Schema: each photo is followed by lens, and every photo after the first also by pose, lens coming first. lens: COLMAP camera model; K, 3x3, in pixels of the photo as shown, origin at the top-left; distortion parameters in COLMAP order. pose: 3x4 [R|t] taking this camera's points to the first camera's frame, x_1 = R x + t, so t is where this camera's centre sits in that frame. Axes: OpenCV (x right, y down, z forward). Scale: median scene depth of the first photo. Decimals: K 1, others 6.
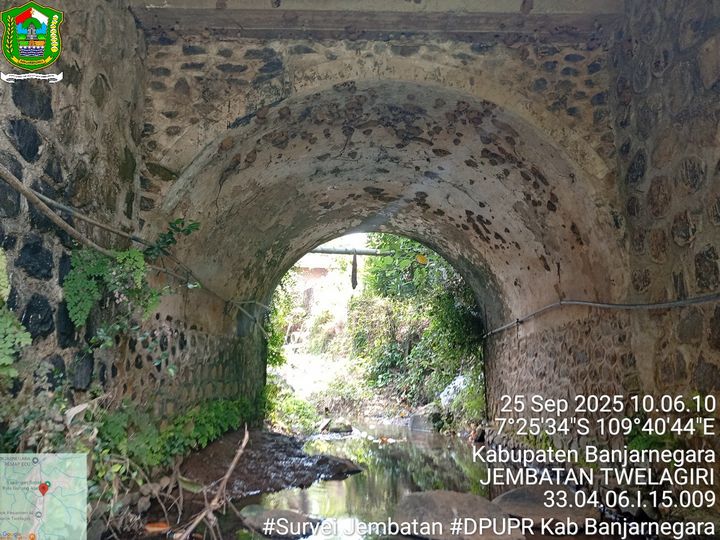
lens RADIAL K [[547.8, 0, 357.3], [0, 547.8, 266.3], [0, 0, 1]] dist [0.098124, -0.215198]
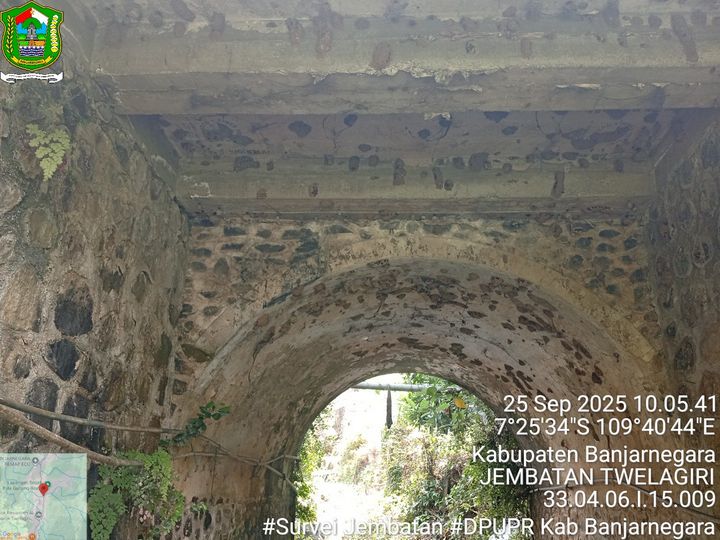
lens RADIAL K [[552.8, 0, 356.6], [0, 552.8, 271.1], [0, 0, 1]] dist [0.107530, -0.239095]
pose [[0.998096, -0.005486, -0.061429, -0.000362], [-0.006356, 0.981582, -0.190934, -0.115426], [0.061345, 0.190961, 0.979679, -0.002204]]
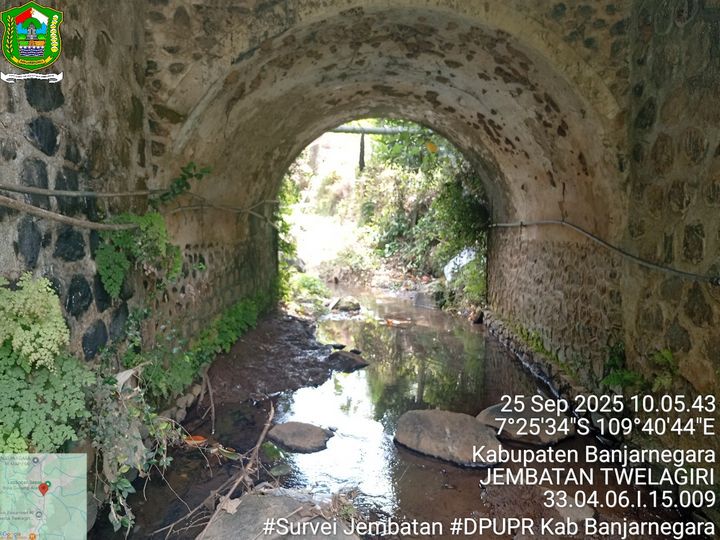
lens RADIAL K [[552.8, 0, 356.6], [0, 552.8, 271.1], [0, 0, 1]] dist [0.107530, -0.239095]
pose [[0.999879, 0.001106, -0.015503, 0.000627], [0.003158, 0.962209, 0.272294, -0.157995], [0.015219, -0.272310, 0.962089, -0.039565]]
